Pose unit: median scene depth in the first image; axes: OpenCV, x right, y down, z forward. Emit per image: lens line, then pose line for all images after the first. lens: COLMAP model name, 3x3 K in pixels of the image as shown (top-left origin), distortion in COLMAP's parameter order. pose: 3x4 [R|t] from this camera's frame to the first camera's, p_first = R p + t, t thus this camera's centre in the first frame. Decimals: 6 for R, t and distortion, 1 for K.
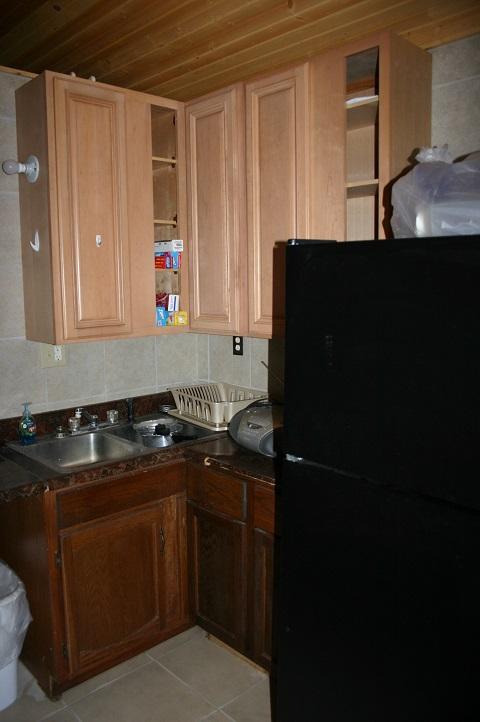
lens RADIAL K [[575.9, 0, 240.0], [0, 575.9, 361.0], [0, 0, 1]] dist [-0.158427, 0.123018]
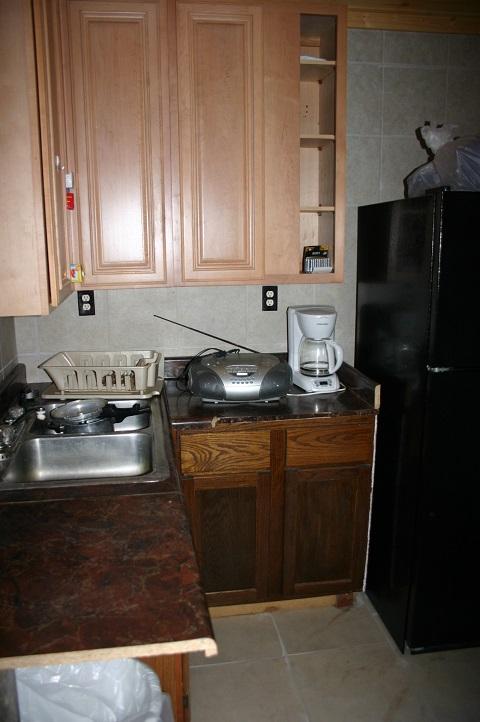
lens RADIAL K [[575.9, 0, 240.0], [0, 575.9, 361.0], [0, 0, 1]] dist [-0.158427, 0.123018]
pose [[0.584696, -0.169284, 0.793394, -0.817712], [0.122482, 0.985196, 0.119945, -0.025568], [-0.801953, 0.027045, 0.596775, 0.458561]]
